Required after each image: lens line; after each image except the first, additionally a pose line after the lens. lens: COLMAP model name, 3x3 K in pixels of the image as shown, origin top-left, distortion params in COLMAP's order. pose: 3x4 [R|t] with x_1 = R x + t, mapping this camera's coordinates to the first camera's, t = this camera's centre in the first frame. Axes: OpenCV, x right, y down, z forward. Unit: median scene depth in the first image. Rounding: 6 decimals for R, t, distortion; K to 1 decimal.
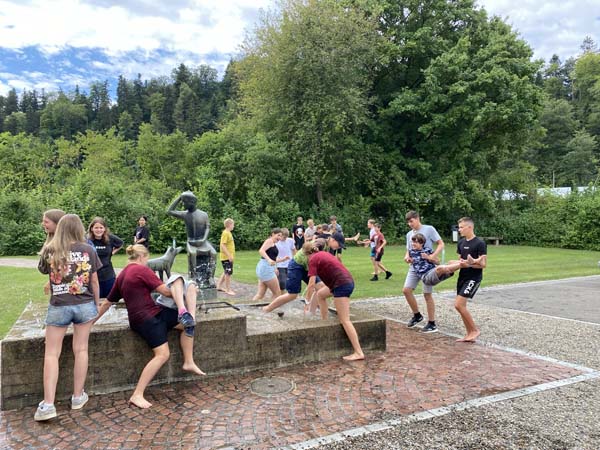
lens RADIAL K [[452.9, 0, 292.3], [0, 452.9, 224.0], [0, 0, 1]] dist [0.047784, -0.052548]
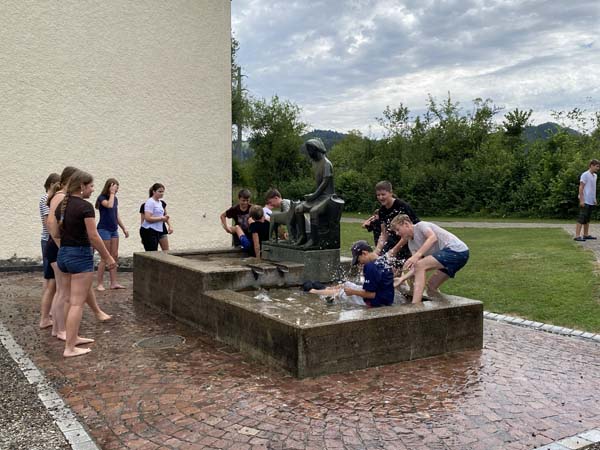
lens RADIAL K [[601.8, 0, 302.8], [0, 601.8, 209.1], [0, 0, 1]] dist [0.020907, 0.000000]
pose [[0.140046, 0.042376, -0.989238, 0.258303], [-0.004904, 0.999101, 0.042104, 0.004814], [0.990133, -0.001045, 0.140128, 0.234160]]
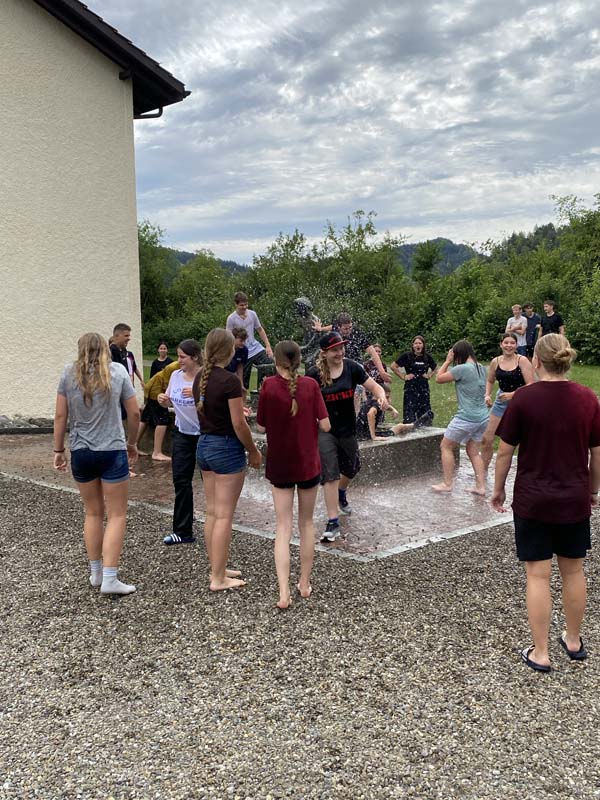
lens RADIAL K [[802.4, 0, 298.4], [0, 802.4, 395.8], [0, 0, 1]] dist [0.020907, 0.000000]
pose [[0.344185, 0.084327, -0.935107, 0.400095], [0.013704, 0.995401, 0.094808, -0.005983], [0.938802, -0.045446, 0.341446, 0.112835]]
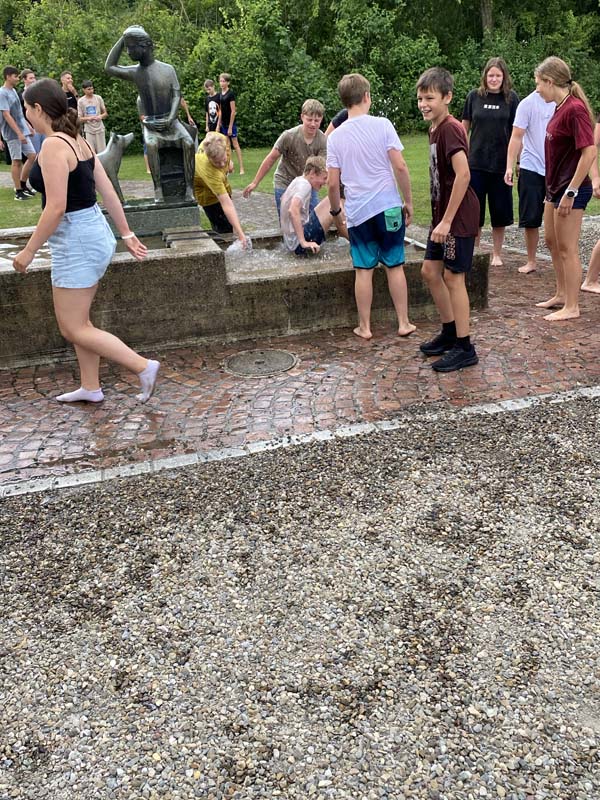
lens RADIAL K [[802.4, 0, 291.4], [0, 802.4, 395.7], [0, 0, 1]] dist [0.020907, 0.000000]
pose [[0.978957, 0.019400, -0.203144, 0.045204], [0.053751, 0.935805, 0.348397, 0.004762], [0.196862, -0.351985, 0.915070, 0.000506]]
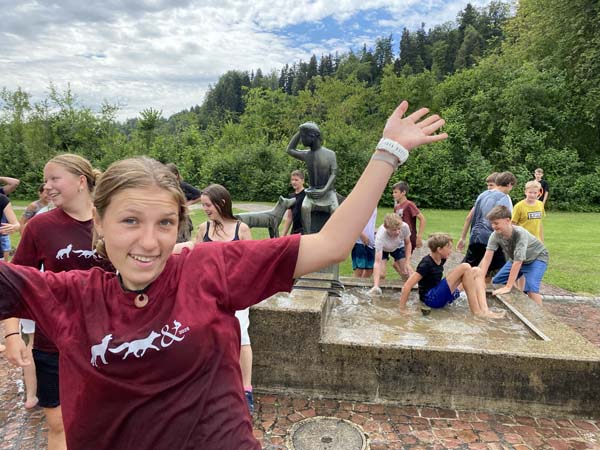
lens RADIAL K [[454.4, 0, 301.6], [0, 454.4, 222.4], [0, 0, 1]] dist [0.028132, -0.017455]
pose [[0.840567, 0.074740, -0.536527, 0.046207], [-0.022548, 0.994405, 0.103199, 0.003726], [0.541238, -0.074648, 0.837549, 0.107189]]
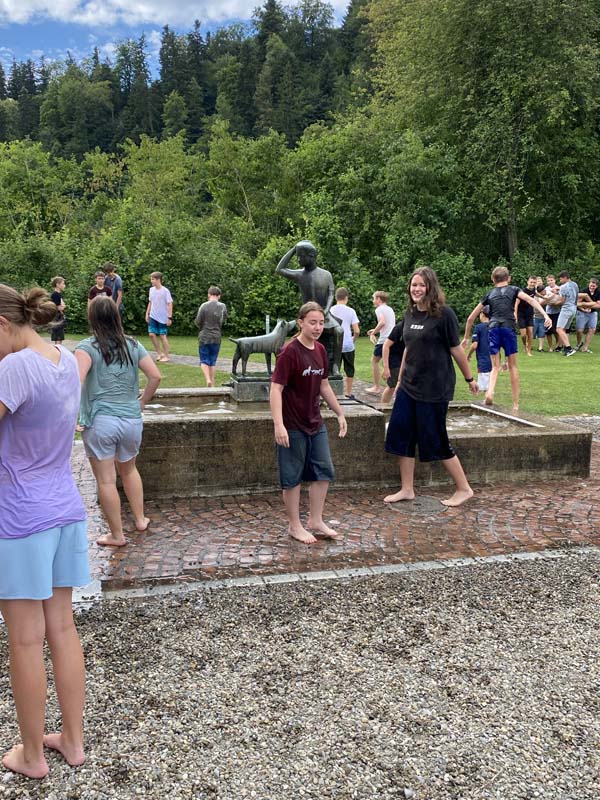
lens RADIAL K [[802.4, 0, 286.7], [0, 802.4, 400.1], [0, 0, 1]] dist [0.020907, 0.000000]
pose [[0.977389, 0.042055, -0.207224, 0.002085], [-0.014064, 0.990781, 0.134740, 0.001476], [0.210981, -0.128779, 0.968970, -0.065774]]
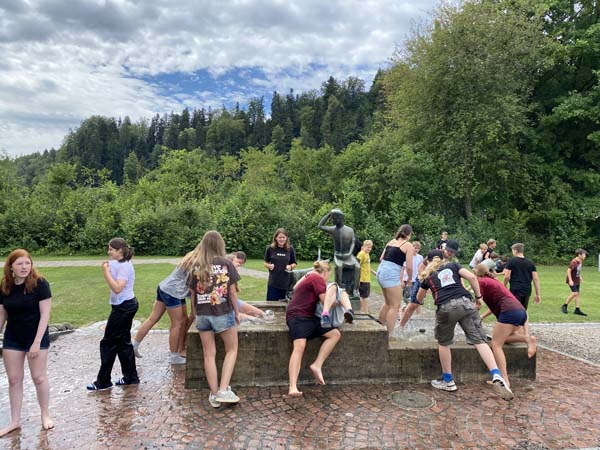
lens RADIAL K [[451.2, 0, 305.4], [0, 451.2, 229.6], [0, 0, 1]] dist [0.053601, -0.057745]
pose [[0.960037, 0.033361, -0.277876, -0.000522], [-0.035373, 0.999372, -0.002228, -0.004806], [0.277627, 0.011968, 0.960614, -0.015023]]
